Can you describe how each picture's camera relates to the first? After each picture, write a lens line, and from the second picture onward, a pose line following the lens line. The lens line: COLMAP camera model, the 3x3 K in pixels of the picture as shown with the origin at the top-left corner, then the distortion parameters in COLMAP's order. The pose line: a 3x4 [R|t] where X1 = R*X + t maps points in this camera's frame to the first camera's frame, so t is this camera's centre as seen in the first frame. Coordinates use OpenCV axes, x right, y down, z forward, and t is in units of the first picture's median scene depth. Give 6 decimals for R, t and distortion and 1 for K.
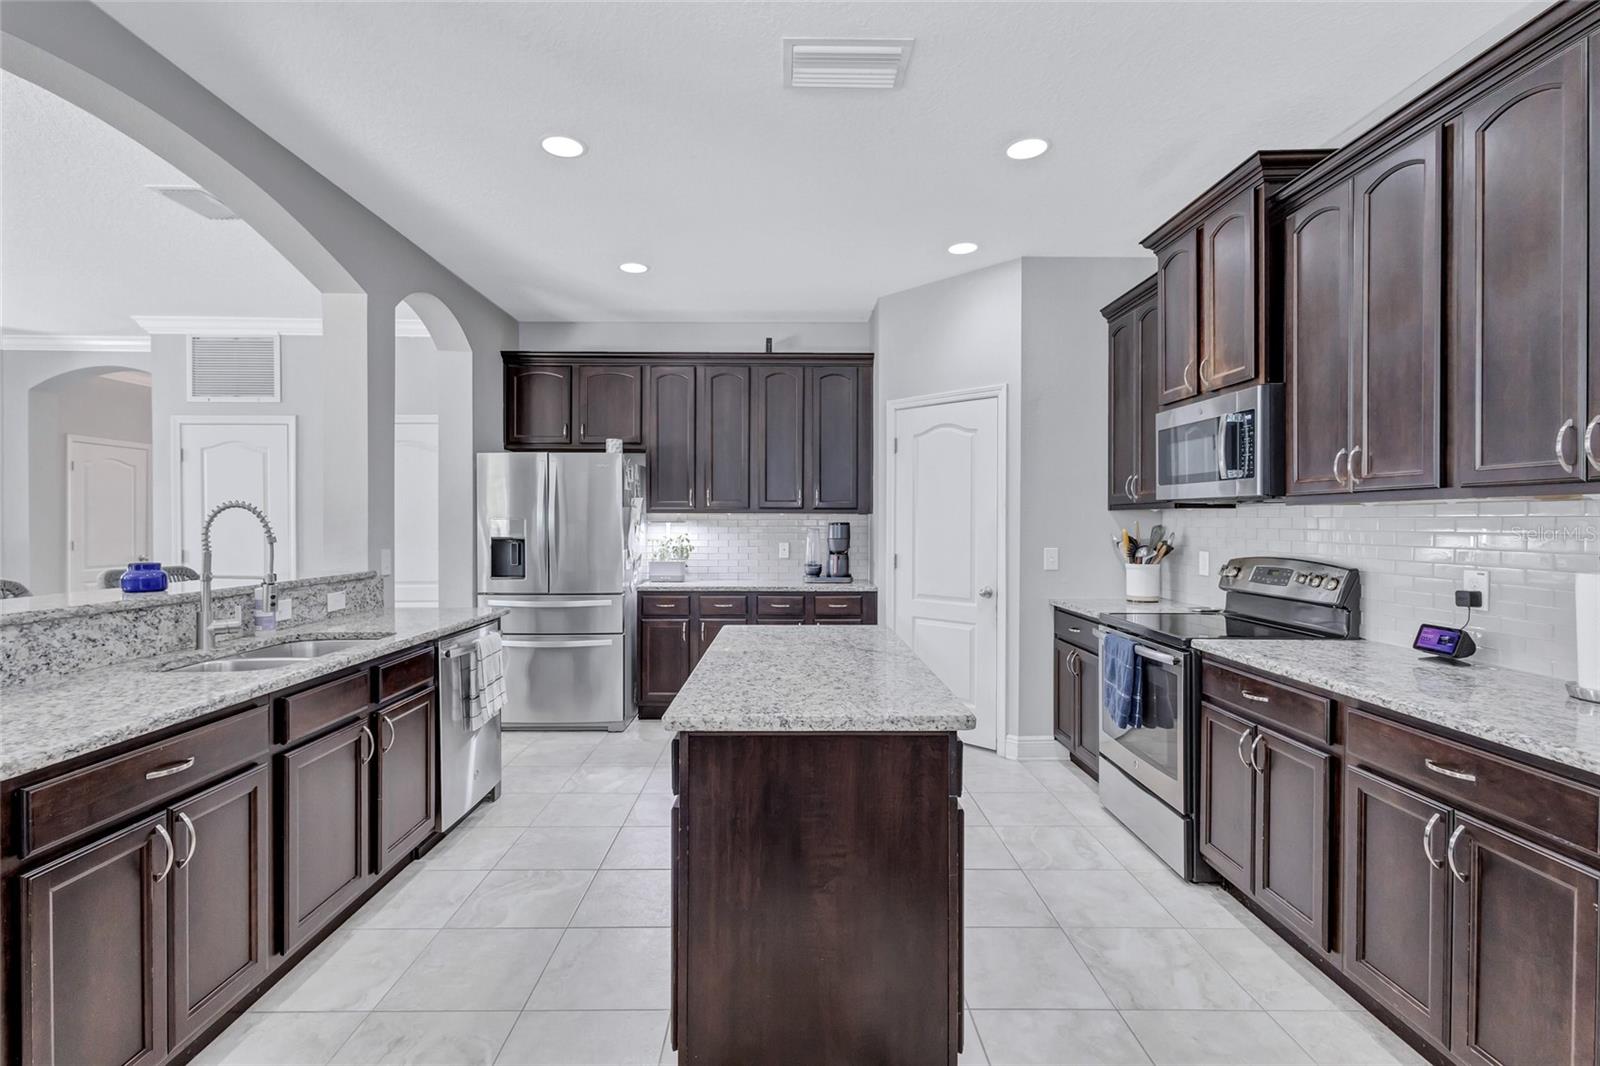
lens RADIAL K [[744.1, 0, 792.2], [0, 744.1, 525.3], [0, 0, 1]] dist [0.013762, -0.003681]
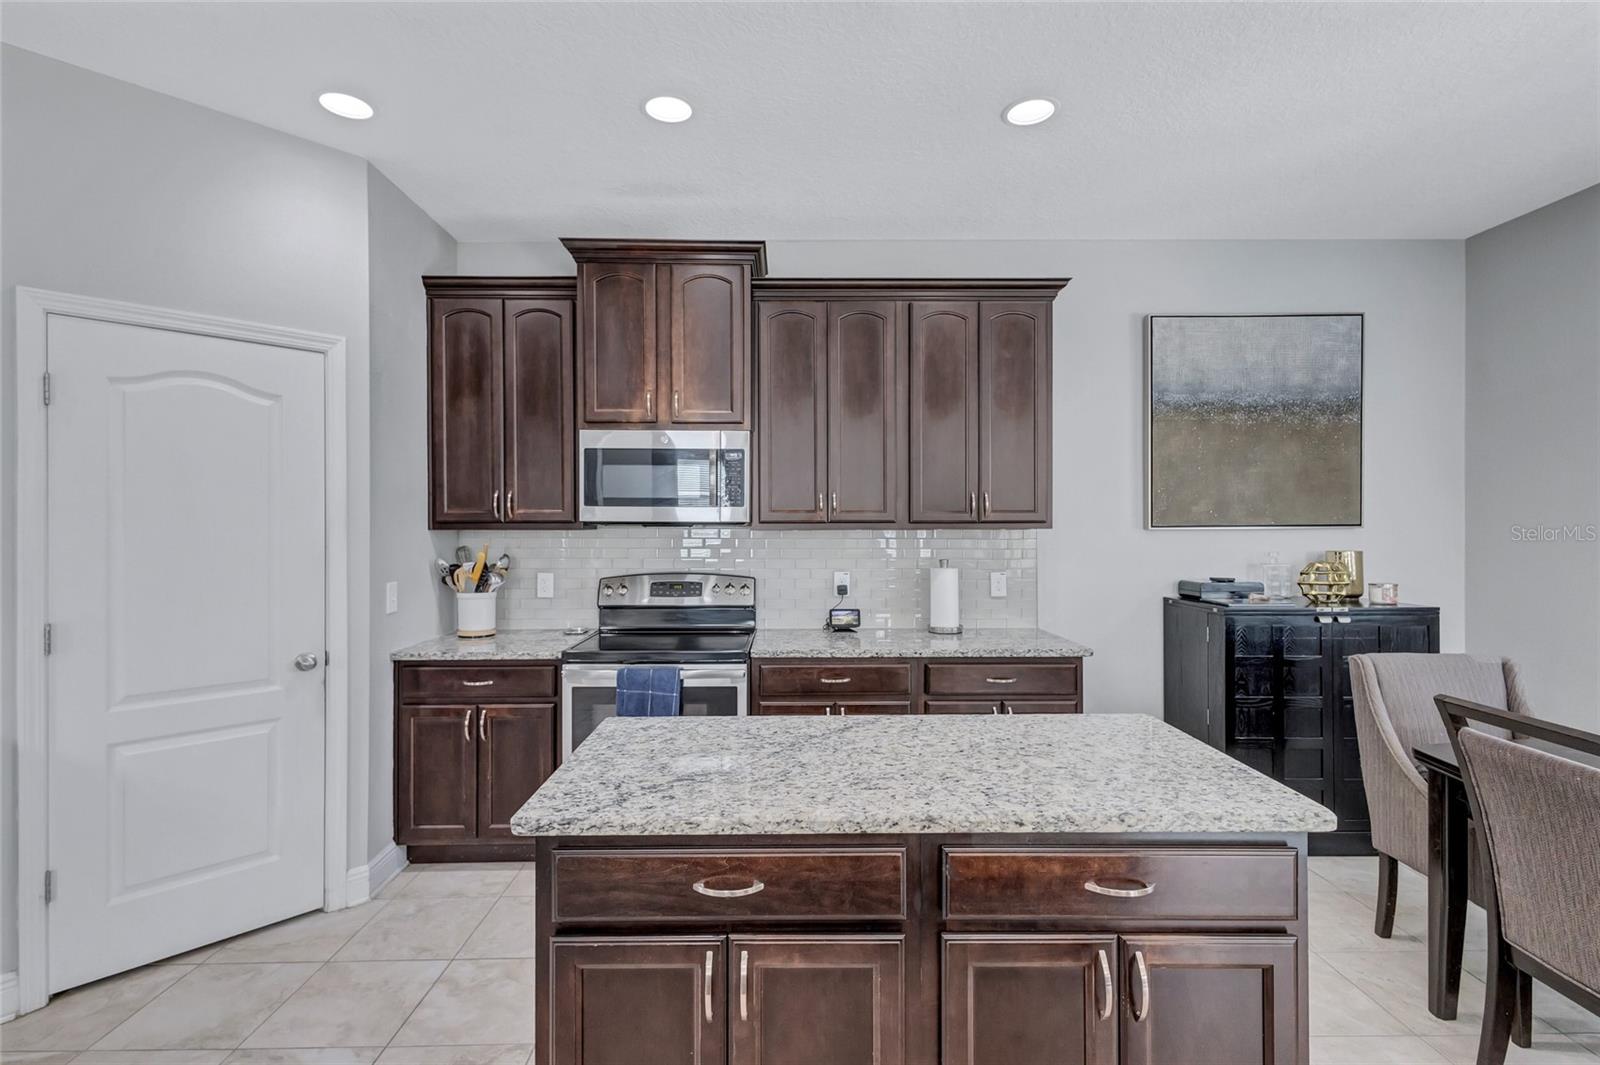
lens RADIAL K [[744.1, 0, 800.0], [0, 744.1, 526.0], [0, 0, 1]] dist [0.013762, -0.003681]
pose [[-0.013017, 0.001934, 0.999913, -0.435604], [0.006139, 0.999979, -0.001854, -0.023308], [-0.999896, 0.006114, -0.013028, 0.702191]]
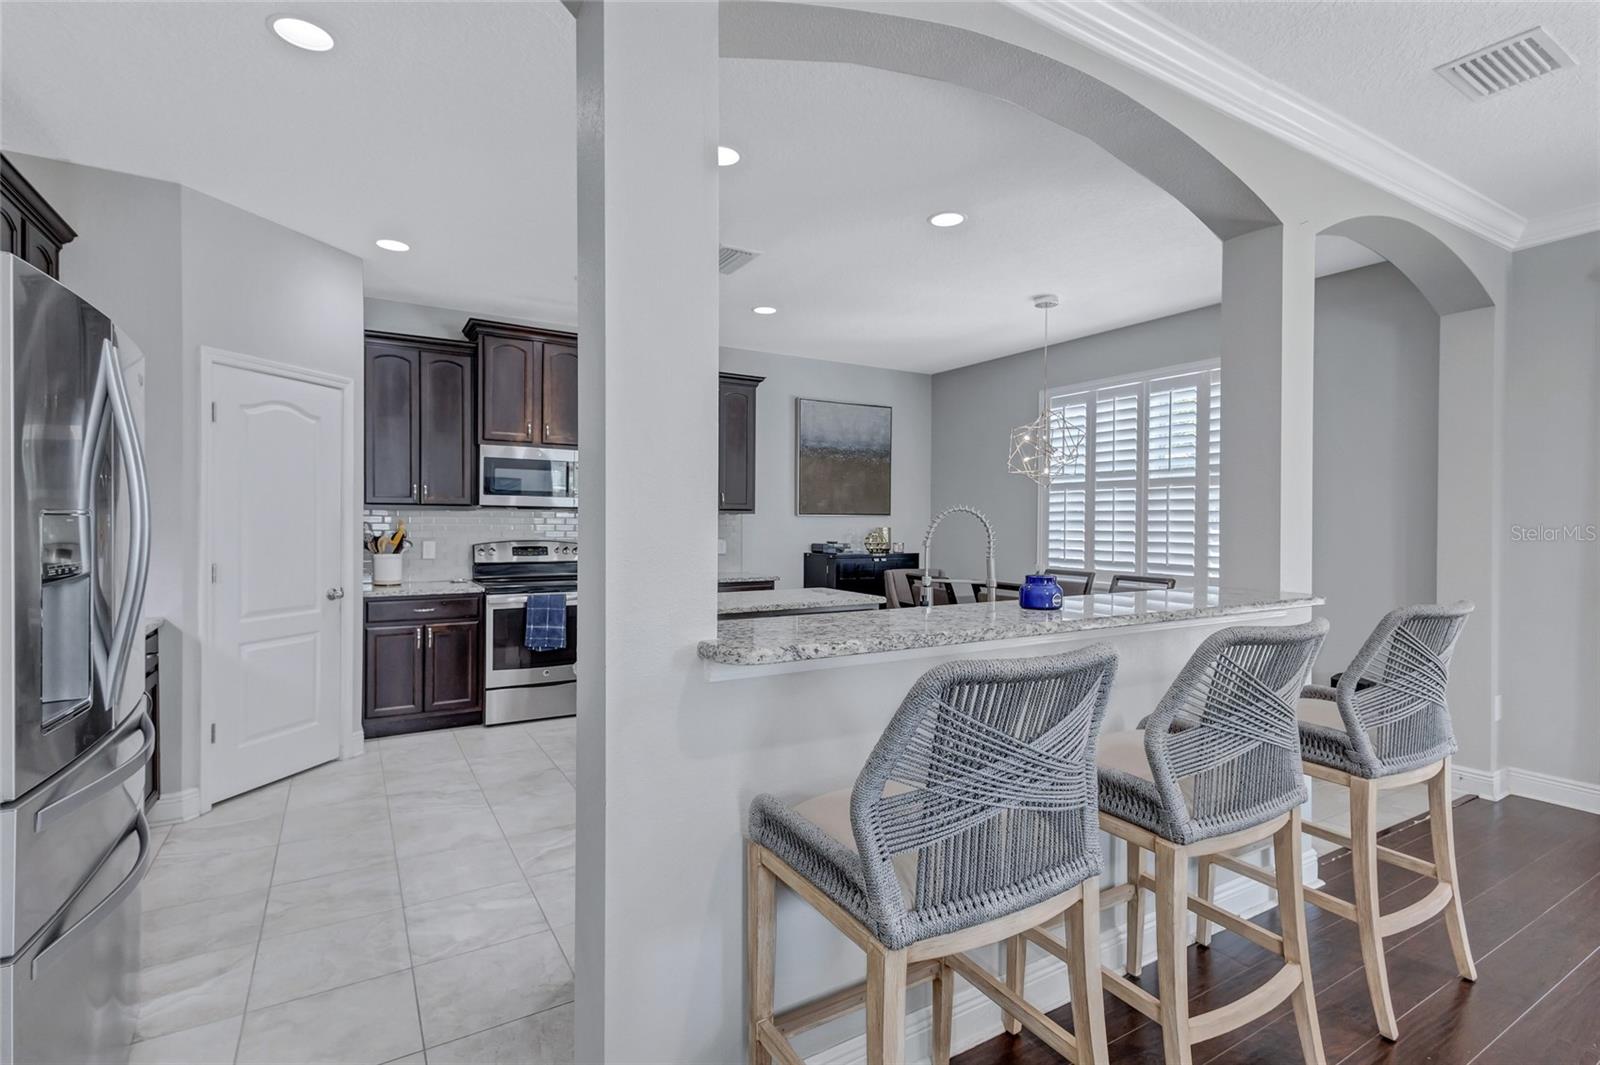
lens RADIAL K [[744.1, 0, 802.0], [0, 744.1, 524.9], [0, 0, 1]] dist [0.013762, -0.003681]
pose [[-0.520917, -0.006774, 0.853580, -1.004517], [-0.002854, 0.999977, 0.006194, -0.005715], [-0.853602, 0.000790, -0.520925, 1.164206]]
